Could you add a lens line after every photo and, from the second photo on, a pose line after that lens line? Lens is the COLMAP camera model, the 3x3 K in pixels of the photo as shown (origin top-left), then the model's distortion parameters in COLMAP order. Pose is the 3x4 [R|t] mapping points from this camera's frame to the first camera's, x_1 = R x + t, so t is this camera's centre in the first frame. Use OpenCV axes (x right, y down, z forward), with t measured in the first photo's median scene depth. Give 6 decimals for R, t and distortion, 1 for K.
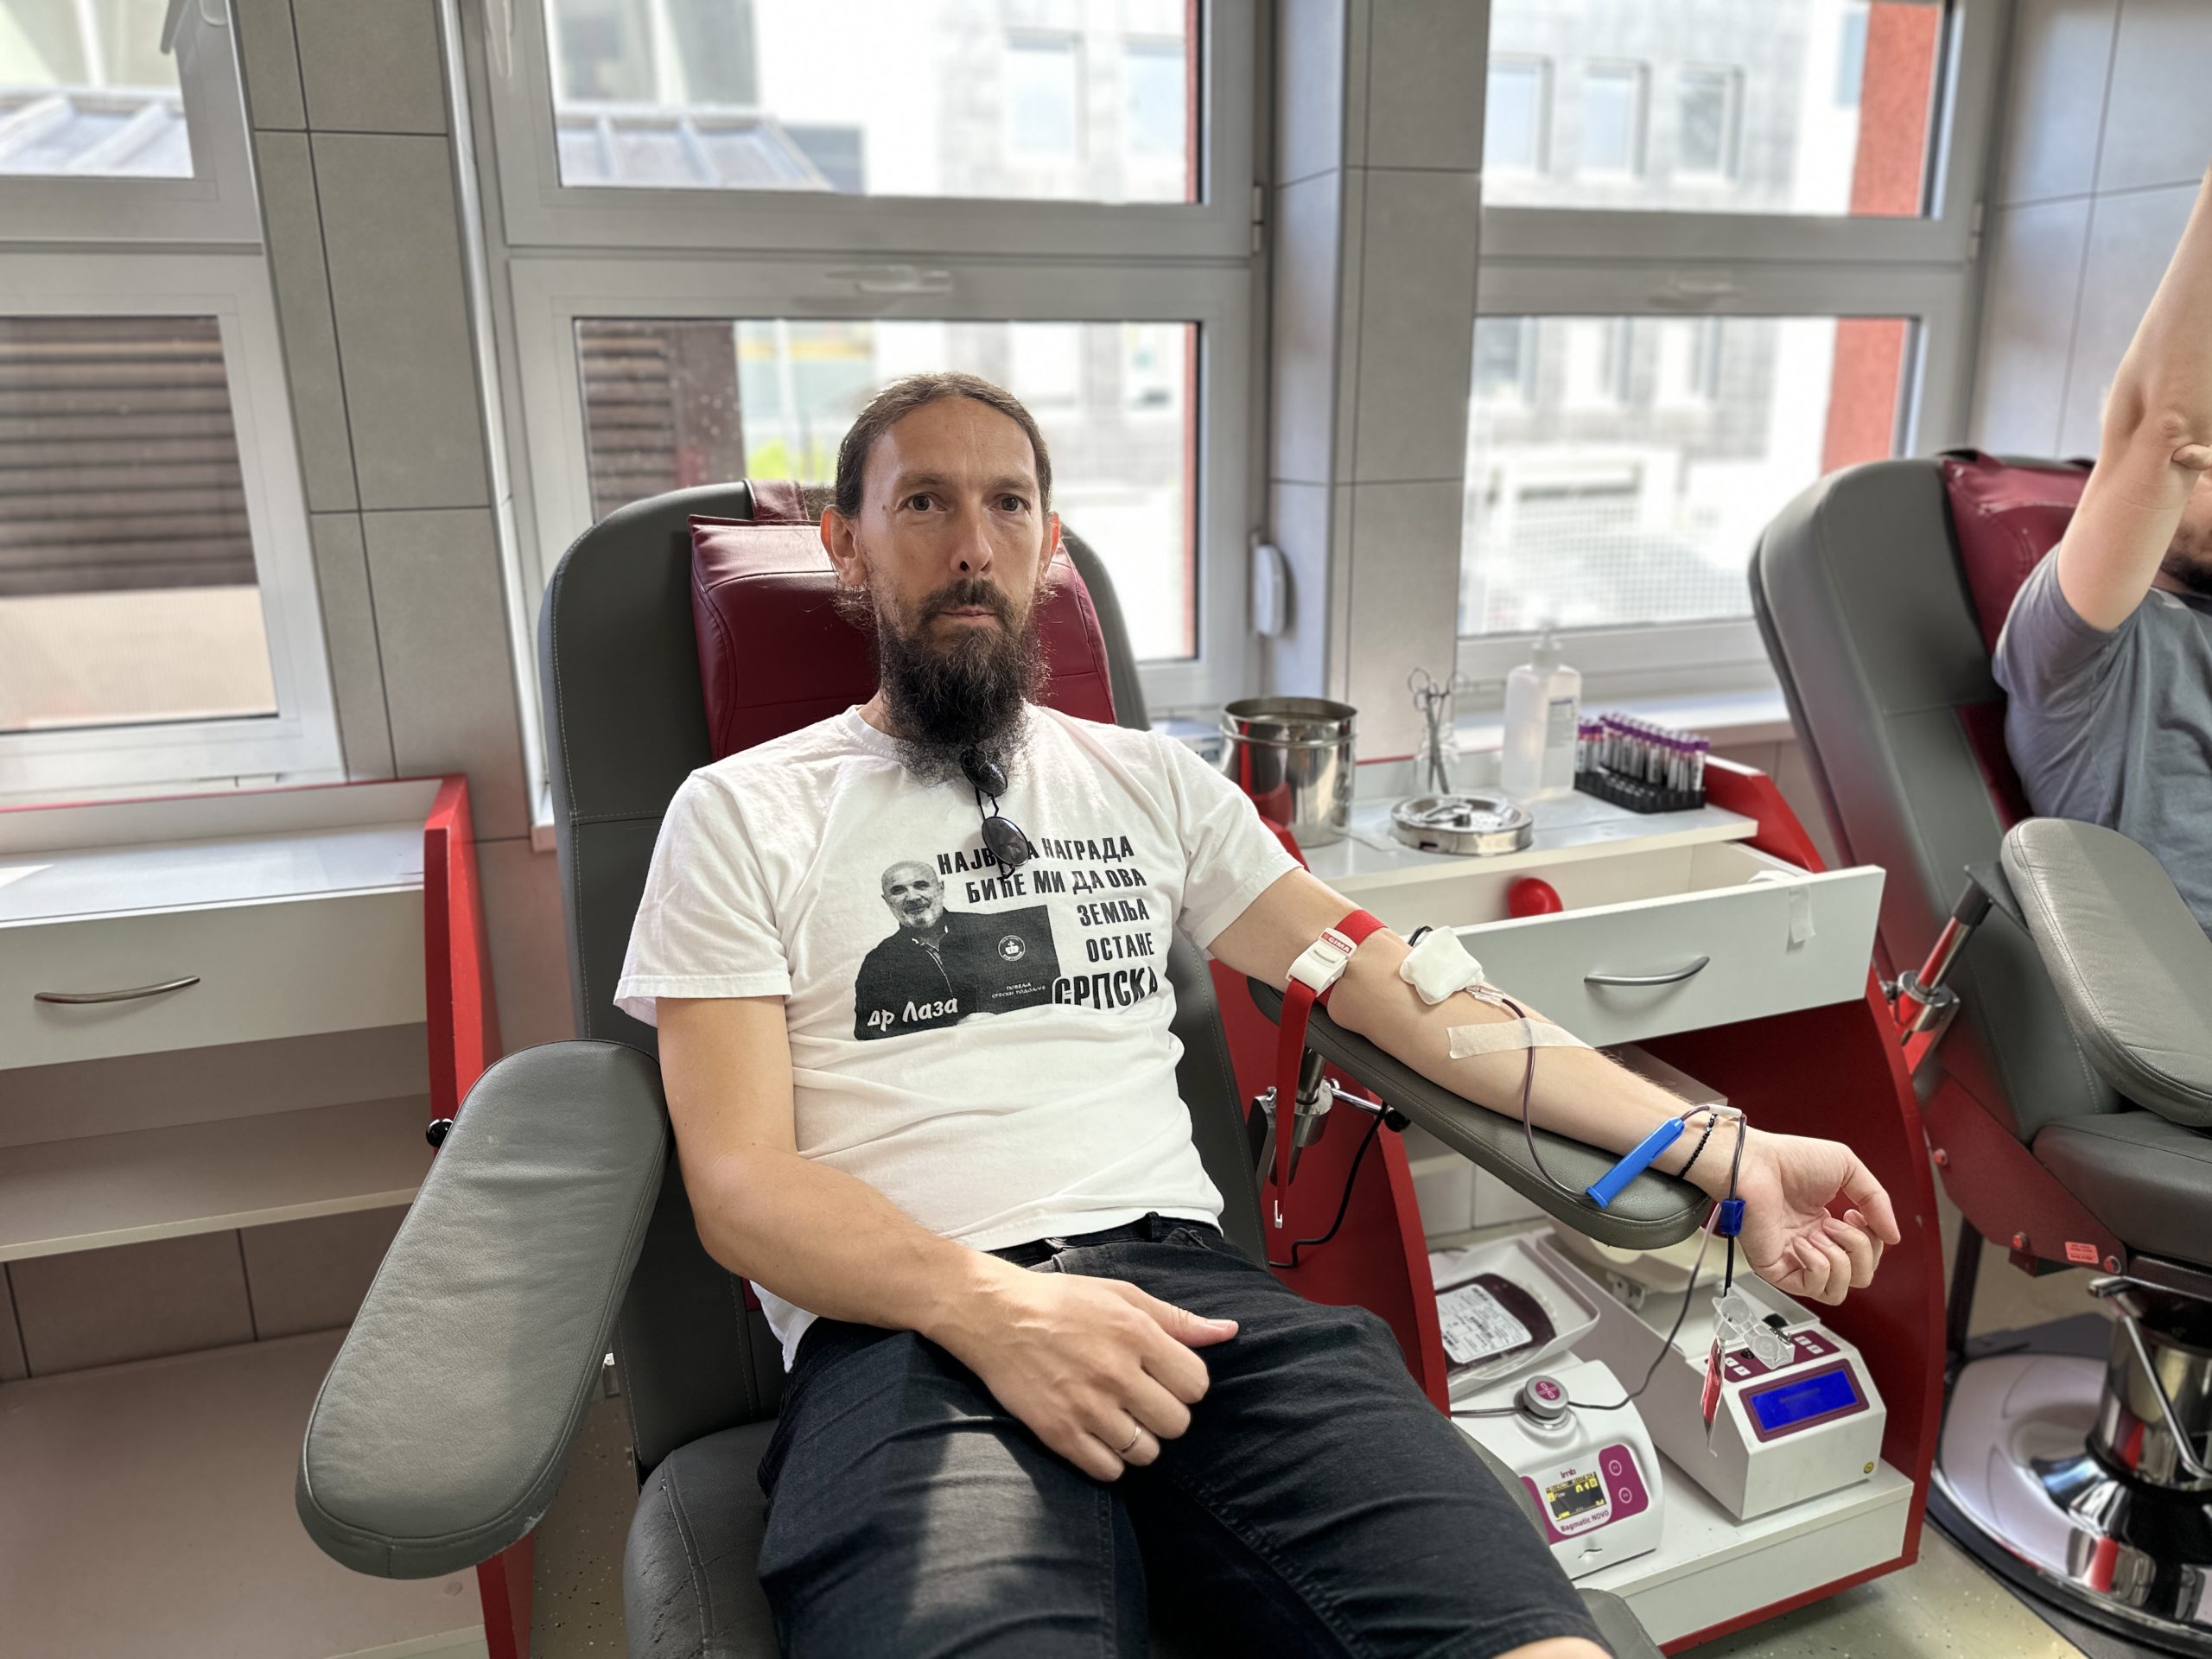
lens RADIAL K [[1600.5, 0, 1086.2], [0, 1600.5, 857.5], [0, 0, 1]] dist [0.024139, -0.047184]
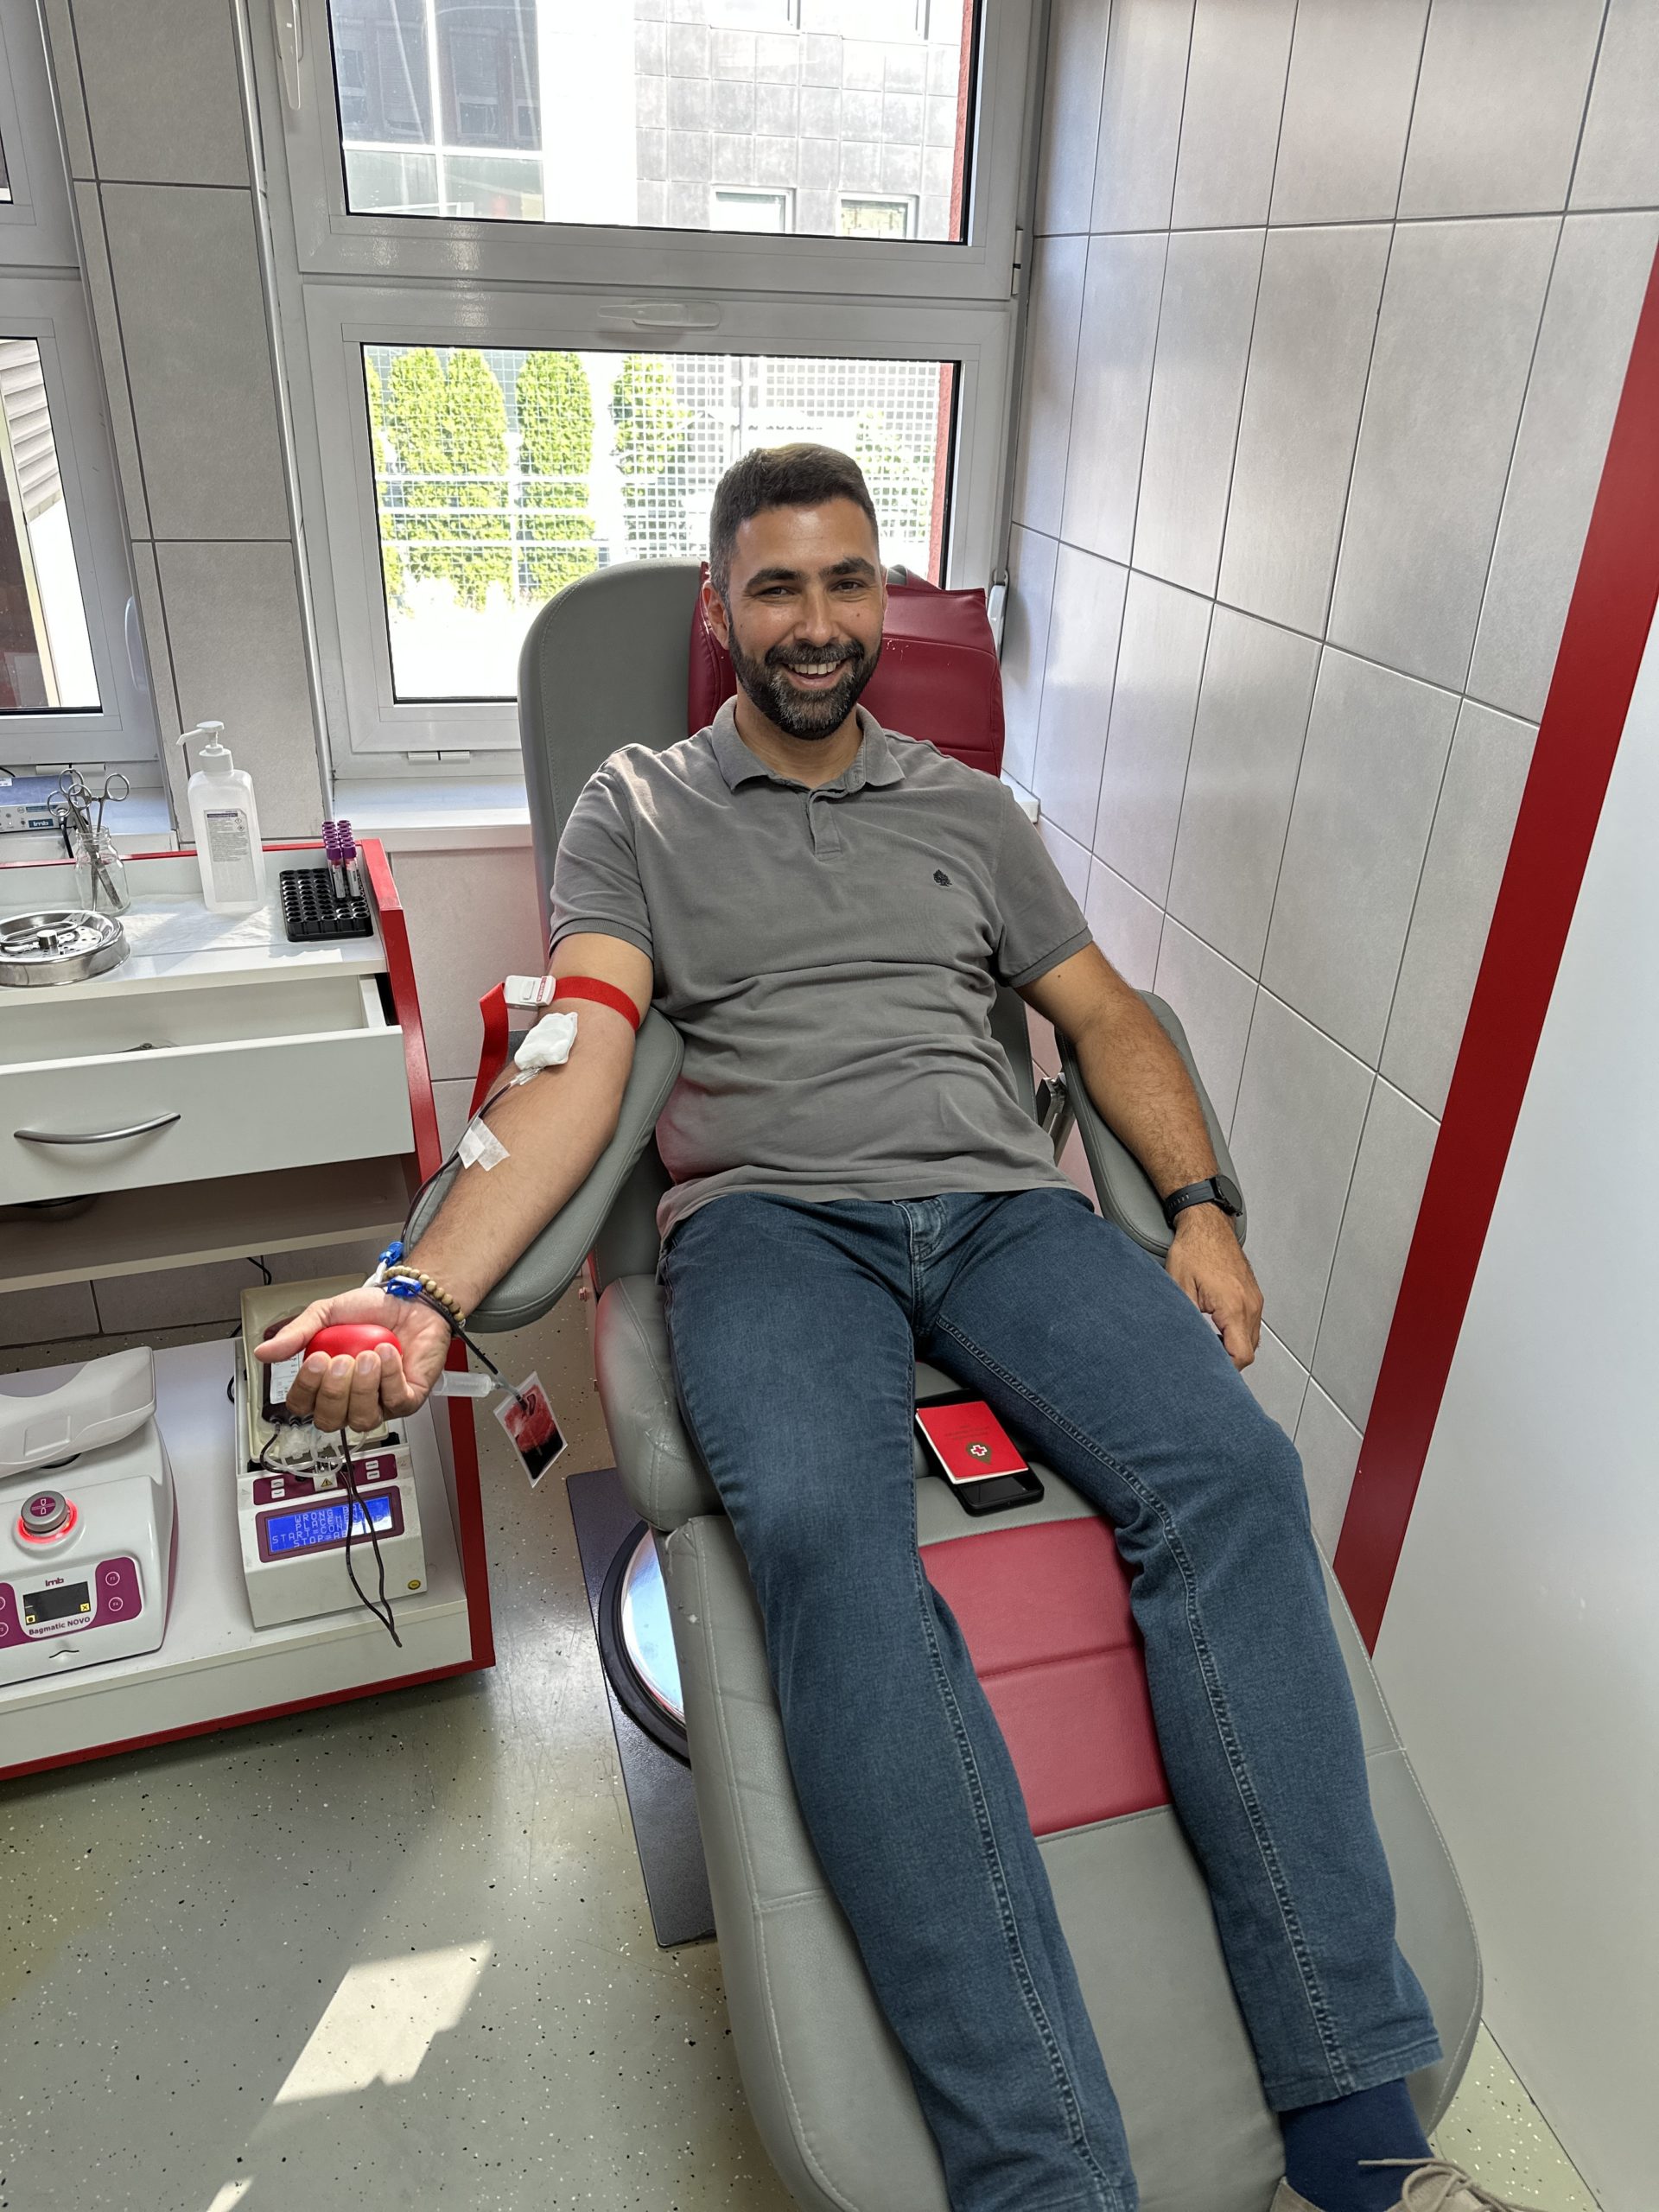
lens RADIAL K [[1600.5, 0, 832.7], [0, 1600.5, 1134.3], [0, 0, 1]] dist [0.024139, -0.047184]
pose [[0.997643, 0.065713, -0.019753, 0.669237], [-0.060272, 0.976801, 0.205490, -0.125090], [0.032798, -0.203815, 0.978460, 0.035813]]
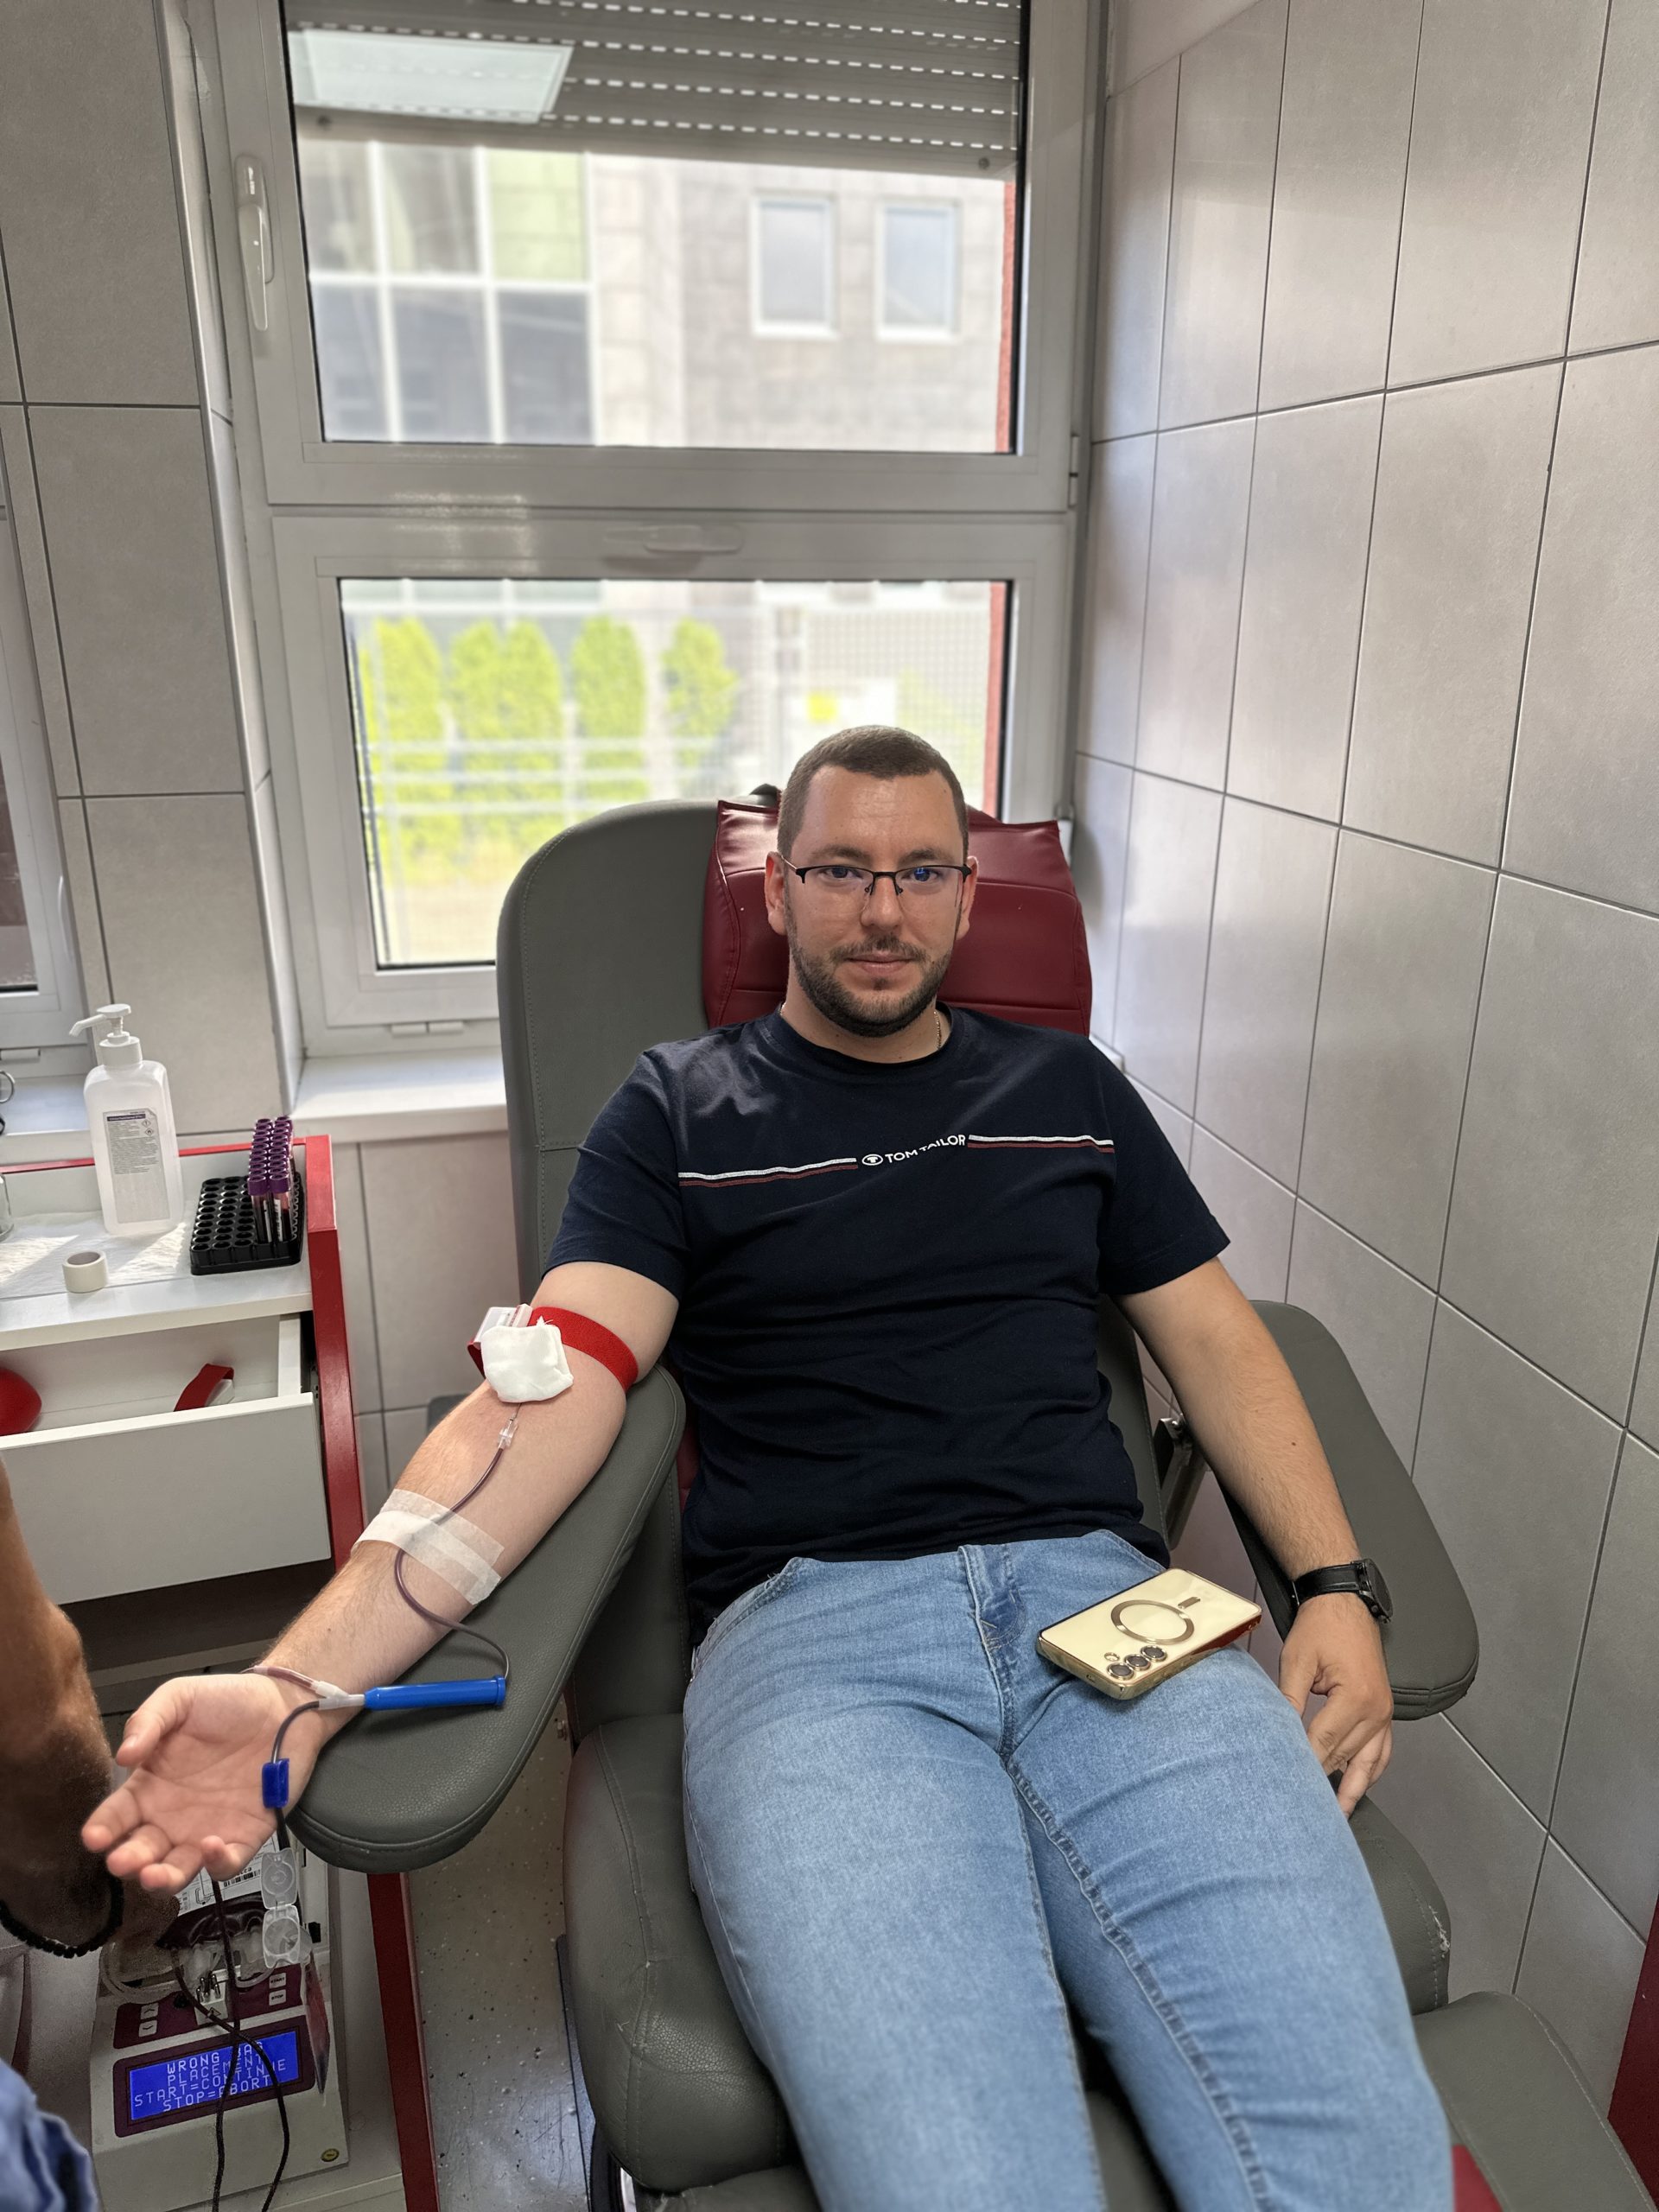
lens RADIAL K [[1600.5, 0, 824.8], [0, 1600.5, 1107.0], [0, 0, 1]] dist [0.024139, -0.047184]
pose [[0.996922, 0.036889, -0.069180, 0.664359], [-0.033656, 0.998312, 0.047332, -0.144404], [0.070809, -0.044858, 0.996481, 0.245147]]
